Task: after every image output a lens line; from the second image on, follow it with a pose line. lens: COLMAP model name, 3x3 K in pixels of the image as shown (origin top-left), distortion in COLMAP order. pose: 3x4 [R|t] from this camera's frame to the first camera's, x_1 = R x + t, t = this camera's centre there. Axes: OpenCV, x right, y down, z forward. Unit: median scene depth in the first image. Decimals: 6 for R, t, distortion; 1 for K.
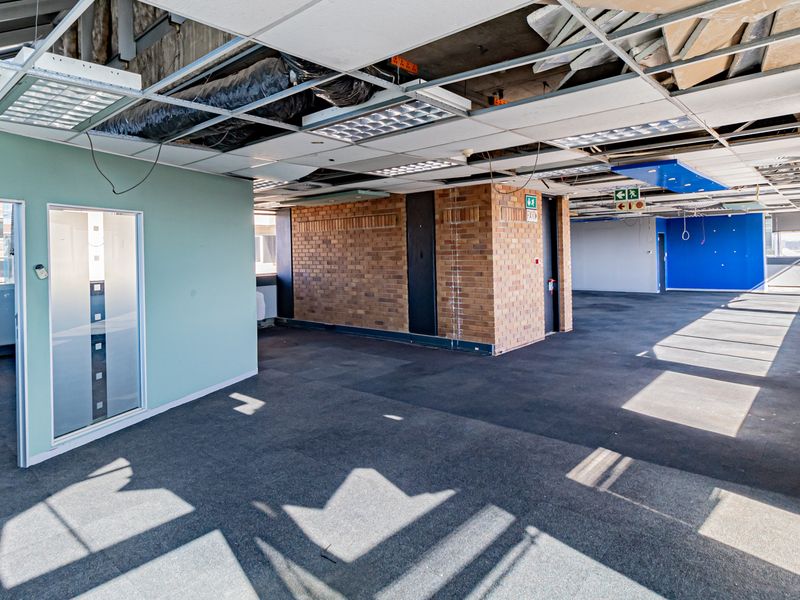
lens RADIAL K [[491.3, 0, 401.7], [0, 491.3, 257.5], [0, 0, 1]] dist [0.003731, -0.003029]
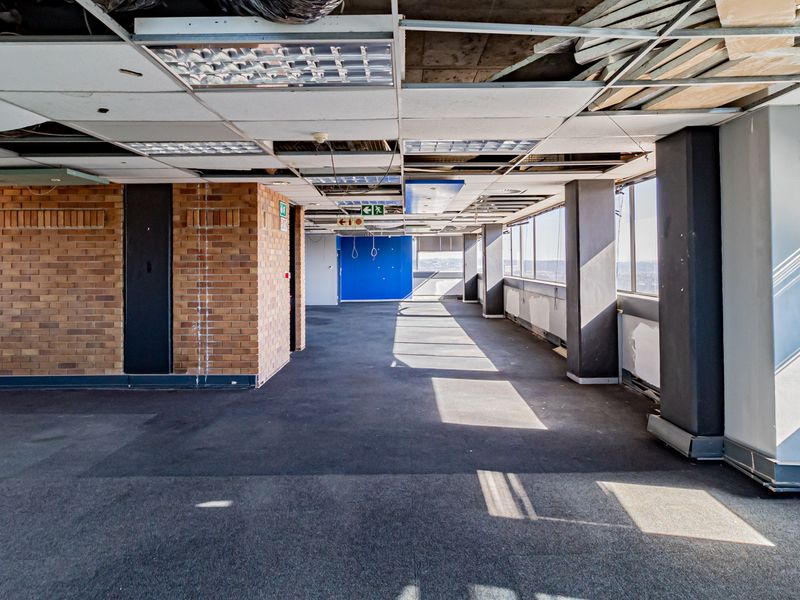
lens RADIAL K [[491.3, 0, 401.7], [0, 491.3, 257.5], [0, 0, 1]] dist [0.003731, -0.003029]
pose [[0.752948, 0.020750, 0.657752, -0.172409], [-0.000213, 0.999510, -0.031288, 0.003297], [-0.658080, 0.023418, 0.752584, 0.191878]]
